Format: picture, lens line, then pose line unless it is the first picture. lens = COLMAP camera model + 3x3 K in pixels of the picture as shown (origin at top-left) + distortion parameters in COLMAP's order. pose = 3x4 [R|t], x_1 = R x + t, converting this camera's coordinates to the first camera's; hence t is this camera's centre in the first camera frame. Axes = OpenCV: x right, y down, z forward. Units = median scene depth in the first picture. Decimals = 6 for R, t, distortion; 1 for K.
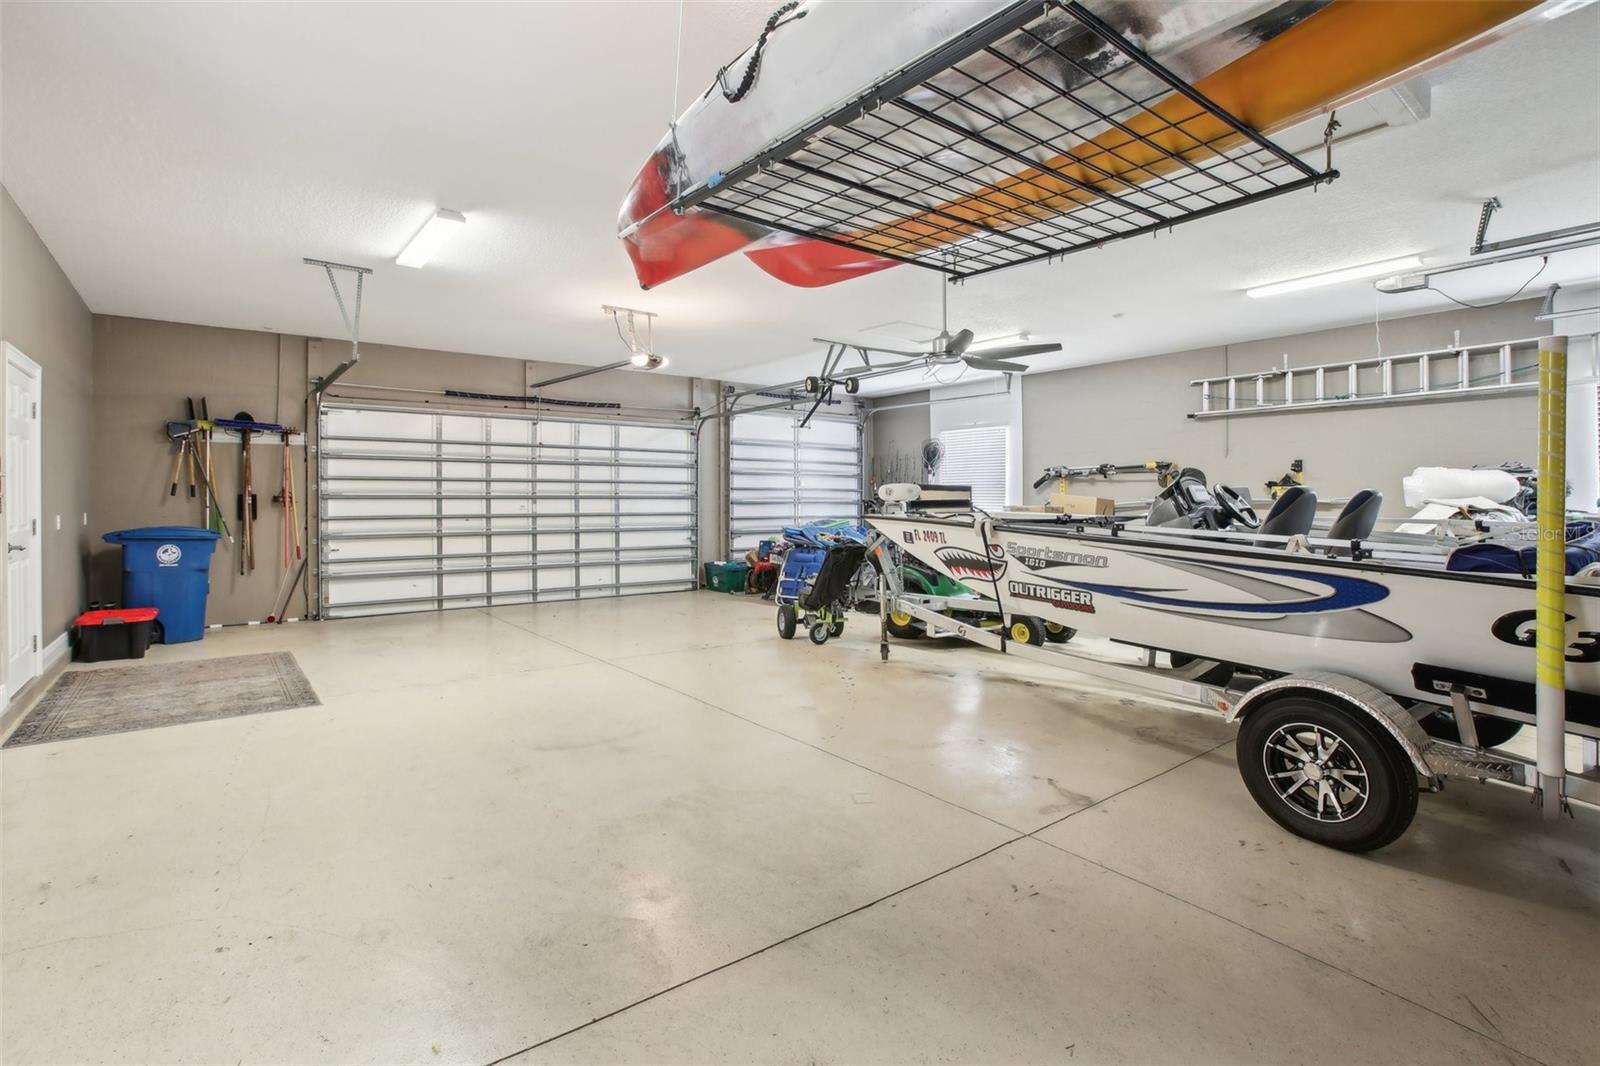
lens RADIAL K [[754.7, 0, 799.8], [0, 754.7, 489.8], [0, 0, 1]] dist [-0.000865, -0.000079]
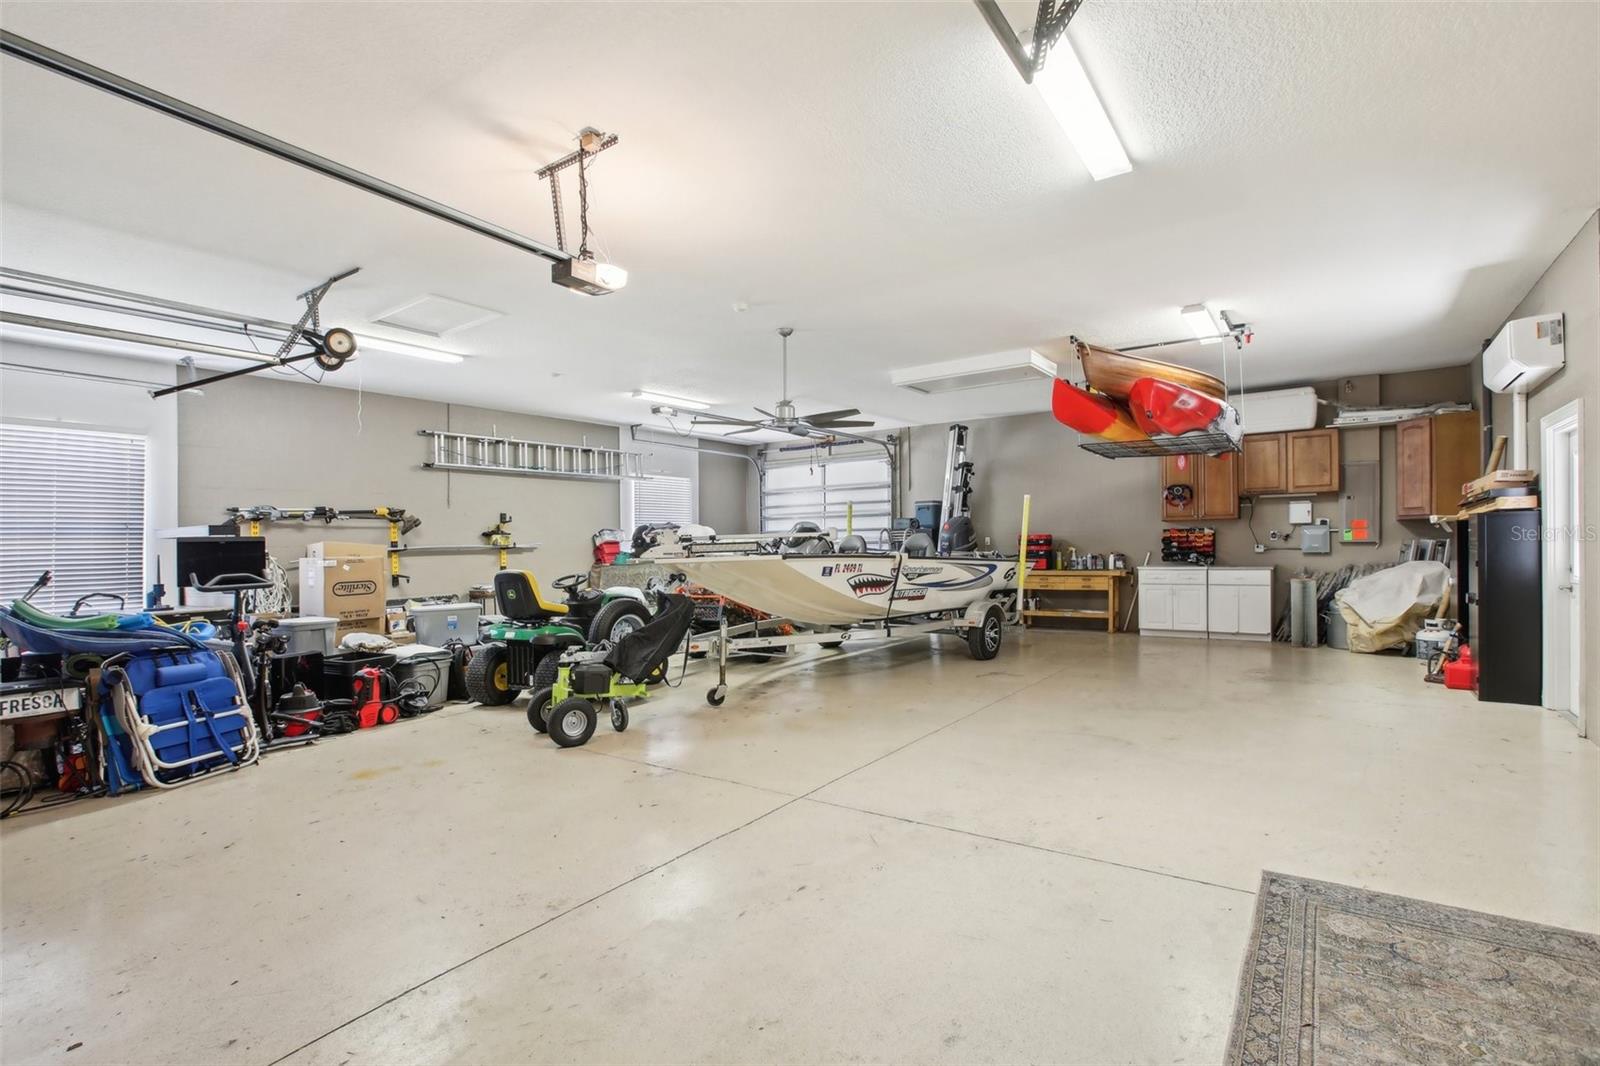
lens RADIAL K [[758.9, 0, 800.0], [0, 758.9, 533.0], [0, 0, 1]] dist [-0.000626, -0.000039]
pose [[-0.303651, 0.015510, 0.952657, -0.992277], [0.004661, 0.999880, -0.014793, 0.017949], [-0.952772, -0.000052, -0.303687, 1.382933]]
